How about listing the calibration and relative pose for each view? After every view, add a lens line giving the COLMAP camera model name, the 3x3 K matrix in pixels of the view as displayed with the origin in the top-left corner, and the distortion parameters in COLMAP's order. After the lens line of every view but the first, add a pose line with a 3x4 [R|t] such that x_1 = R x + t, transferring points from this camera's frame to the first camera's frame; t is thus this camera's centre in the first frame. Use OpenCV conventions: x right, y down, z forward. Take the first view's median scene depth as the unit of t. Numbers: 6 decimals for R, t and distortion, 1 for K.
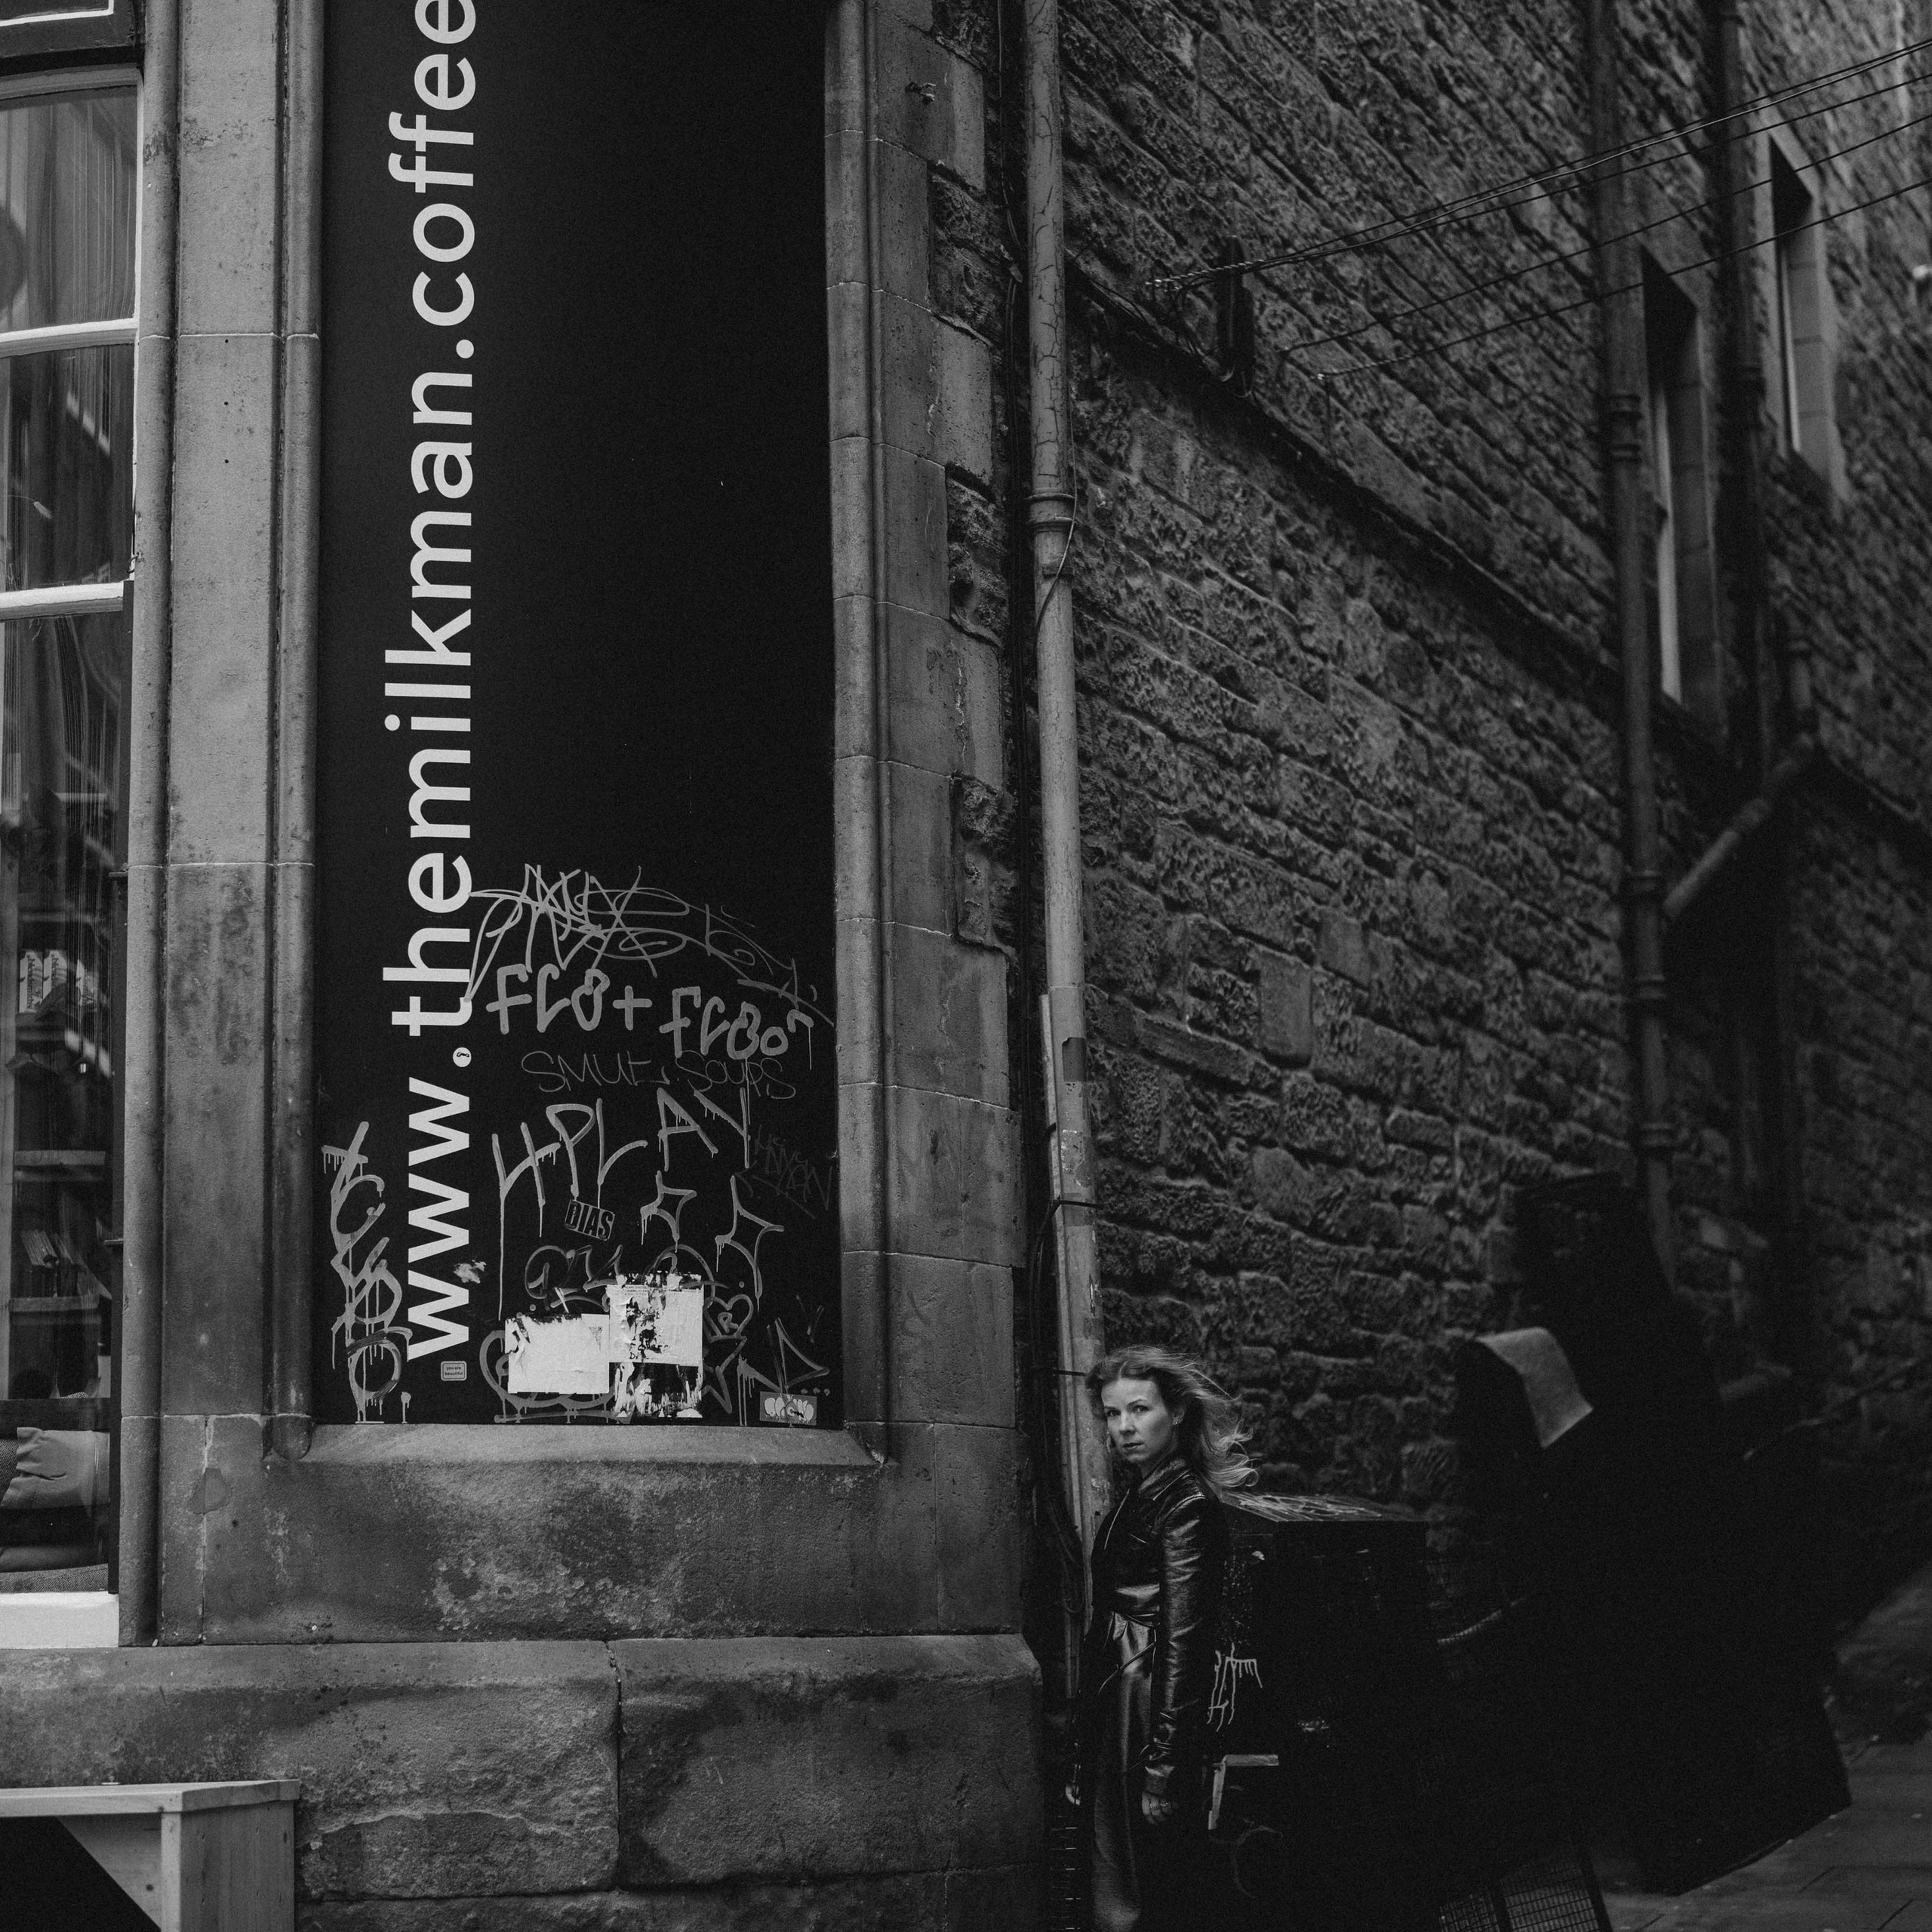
lens RADIAL K [[3961.0, 0, 966.0], [0, 3961.0, 966.0], [0, 0, 1]] dist [-0.140632, 0.745118]
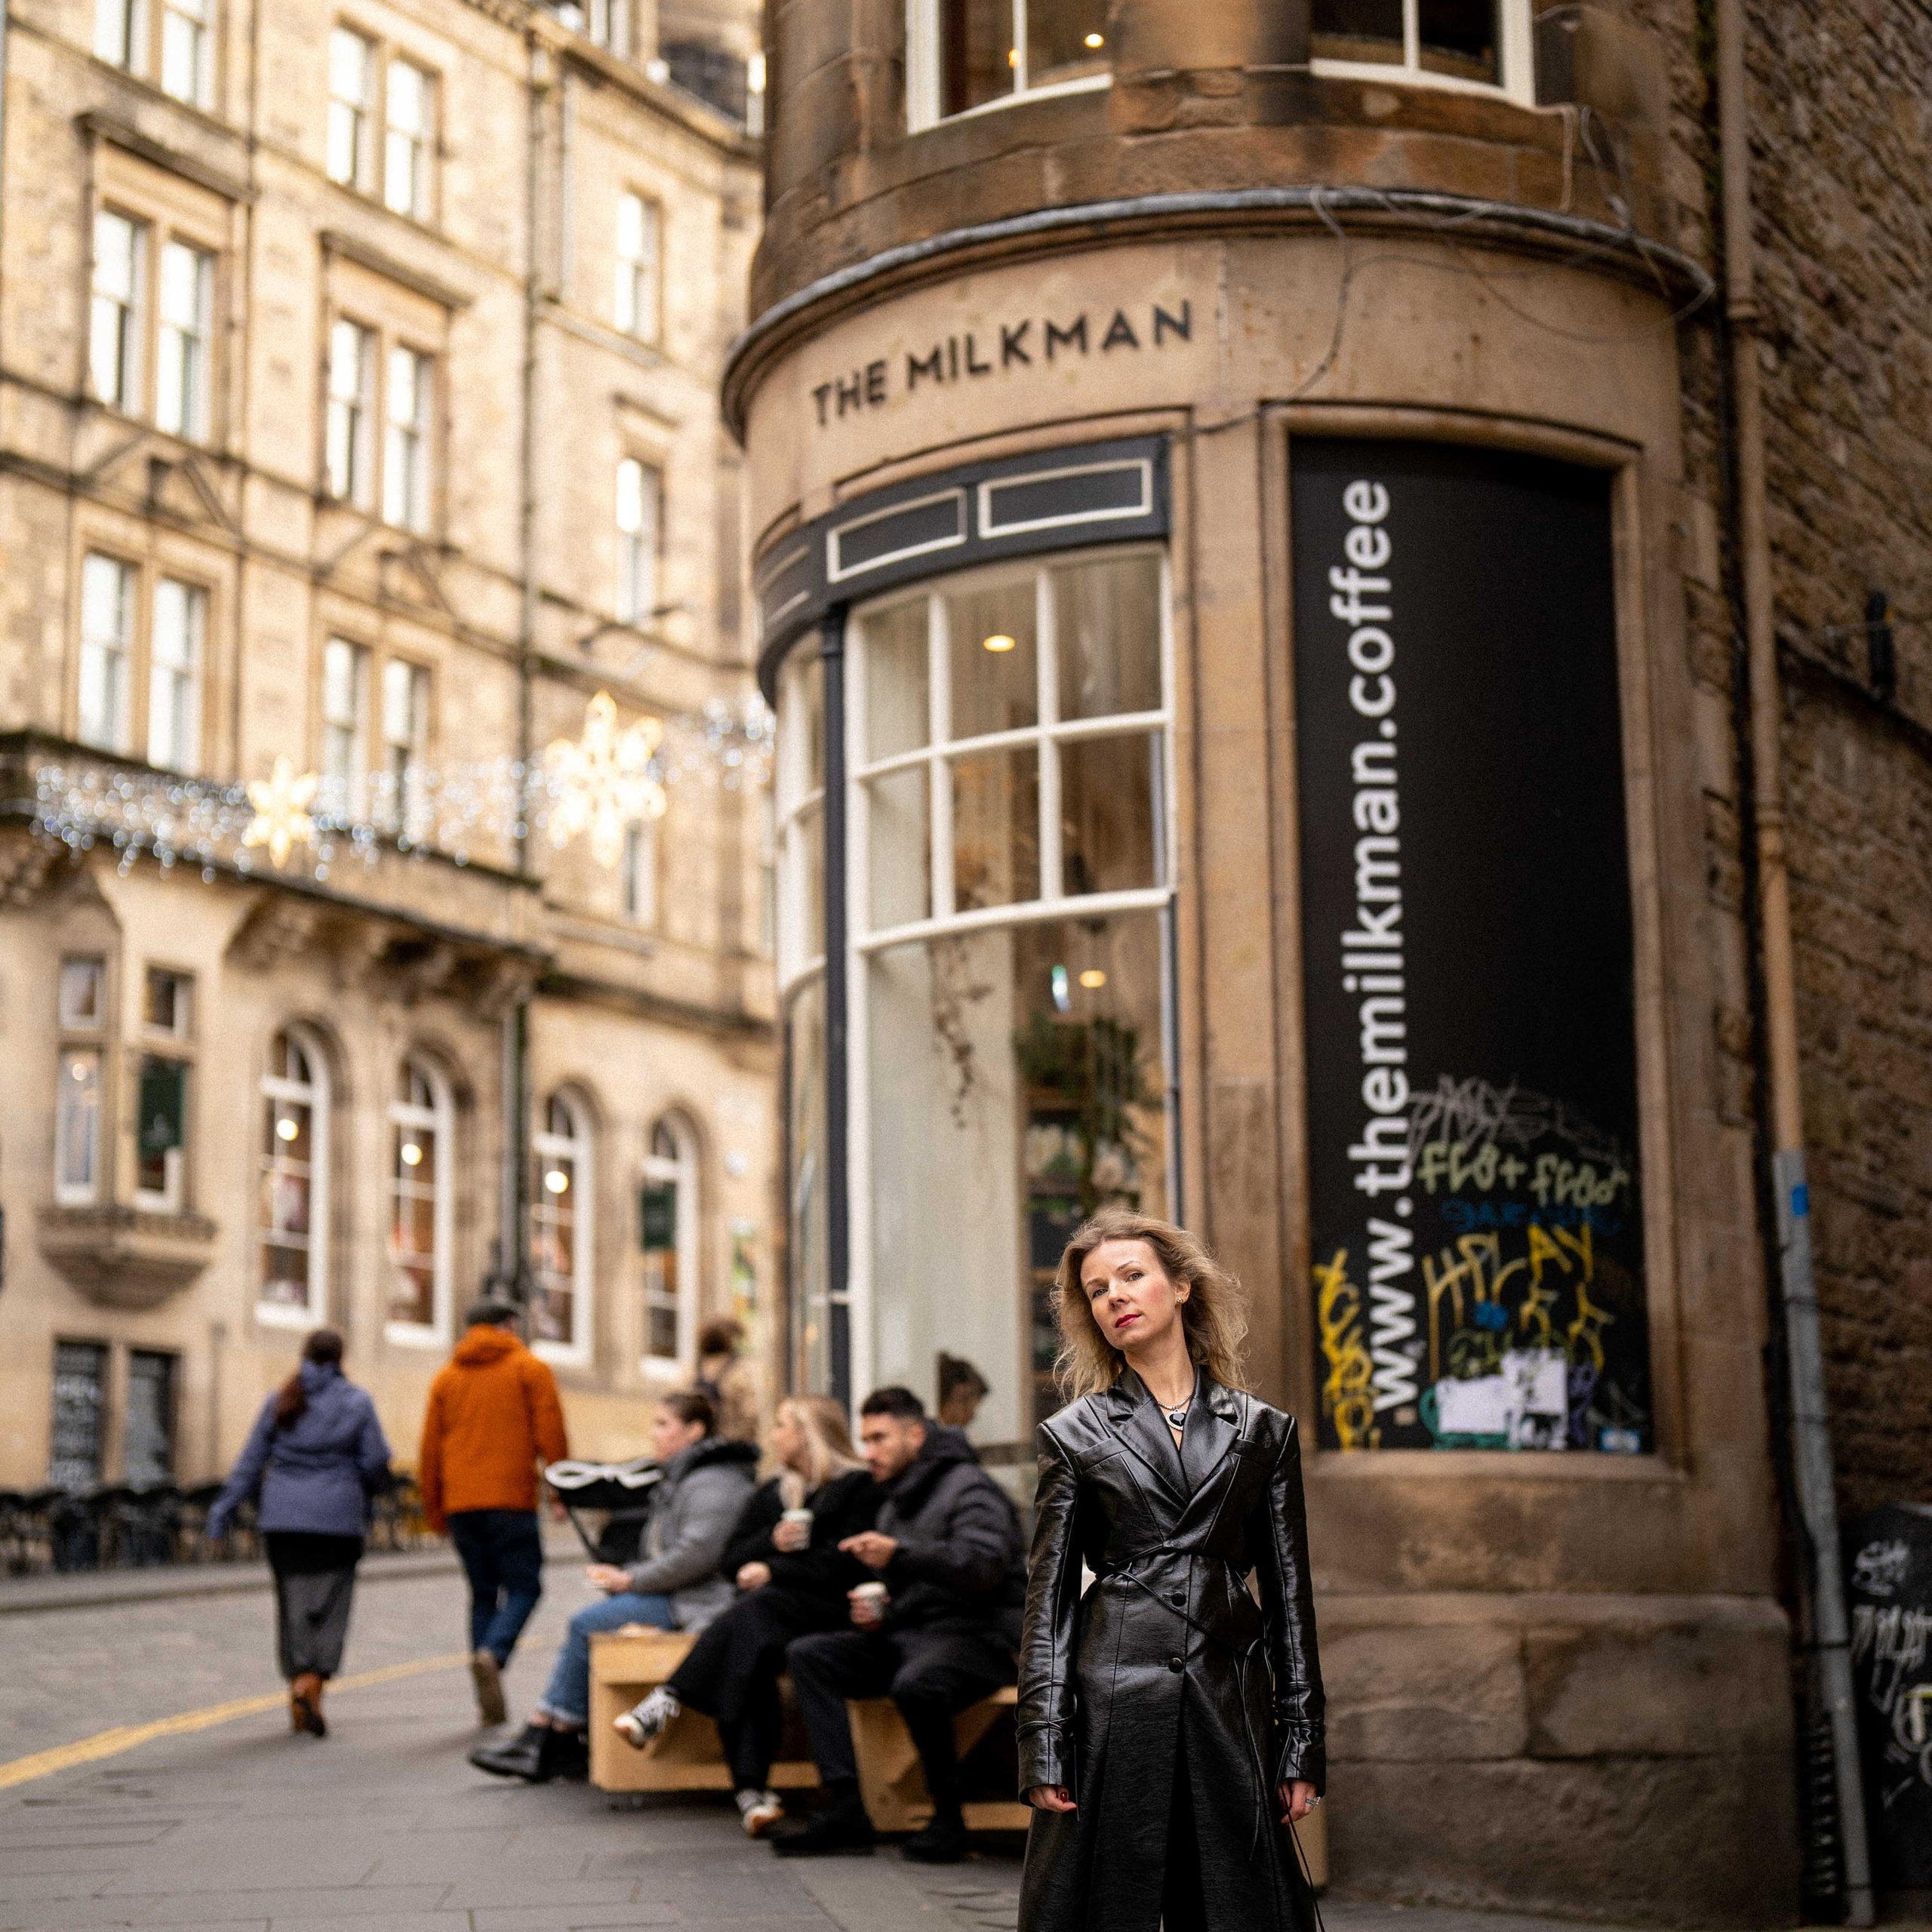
lens RADIAL K [[3961.0, 0, 966.0], [0, 3961.0, 966.0], [0, 0, 1]] dist [-0.140632, 0.745118]
pose [[0.992437, -0.016388, -0.121657, -0.106346], [0.013499, 0.999608, -0.024534, -0.033102], [0.122012, 0.022706, 0.992269, -0.500457]]
